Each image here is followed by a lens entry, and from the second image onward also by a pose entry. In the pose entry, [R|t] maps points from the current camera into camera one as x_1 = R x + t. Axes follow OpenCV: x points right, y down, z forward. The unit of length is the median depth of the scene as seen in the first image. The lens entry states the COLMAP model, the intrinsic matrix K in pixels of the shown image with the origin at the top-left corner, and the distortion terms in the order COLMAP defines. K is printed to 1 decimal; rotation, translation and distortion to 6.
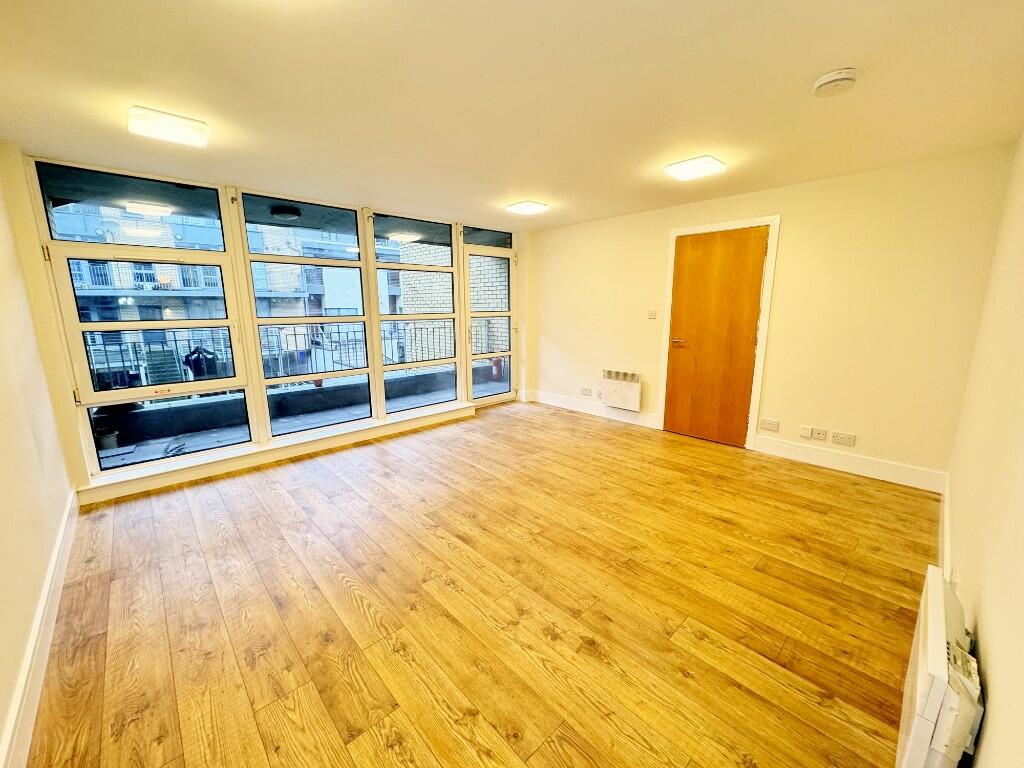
lens RADIAL K [[406.7, 0, 510.2], [0, 406.7, 386.9], [0, 0, 1]] dist [-0.001323, -0.000154]
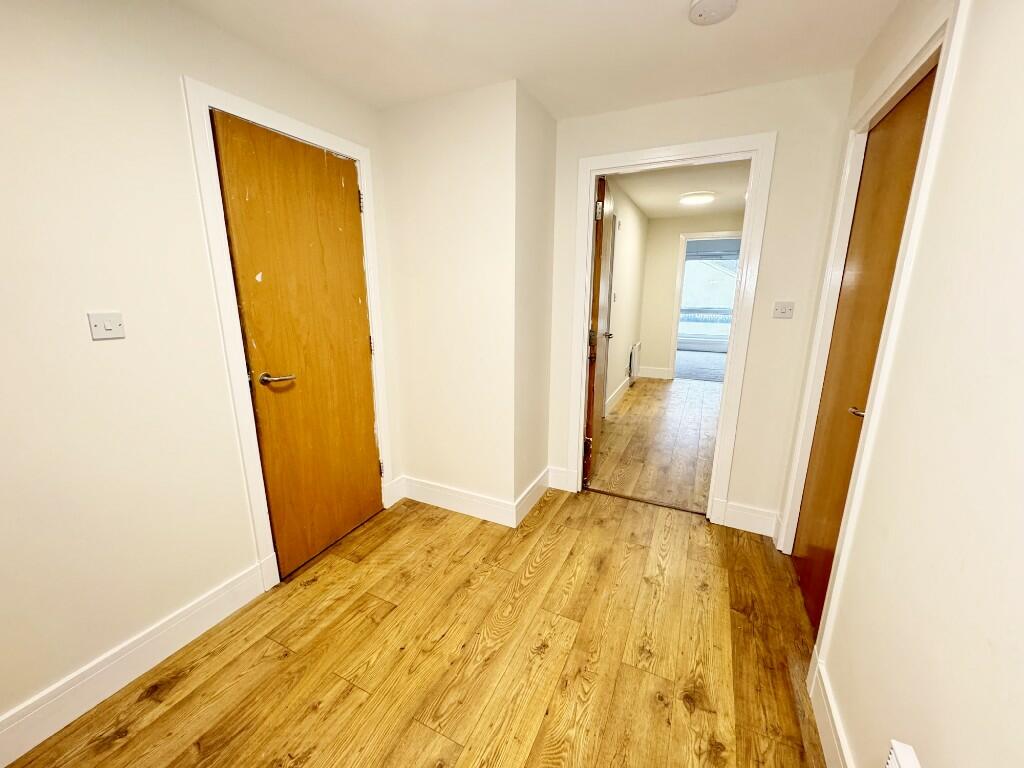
lens RADIAL K [[406.7, 0, 510.7], [0, 406.7, 382.9], [0, 0, 1]] dist [-0.001323, -0.000154]
pose [[-0.342922, -0.212035, 0.915121, -0.275088], [0.173676, 0.943085, 0.283596, -0.239557], [-0.923169, 0.256186, -0.286580, 1.362809]]
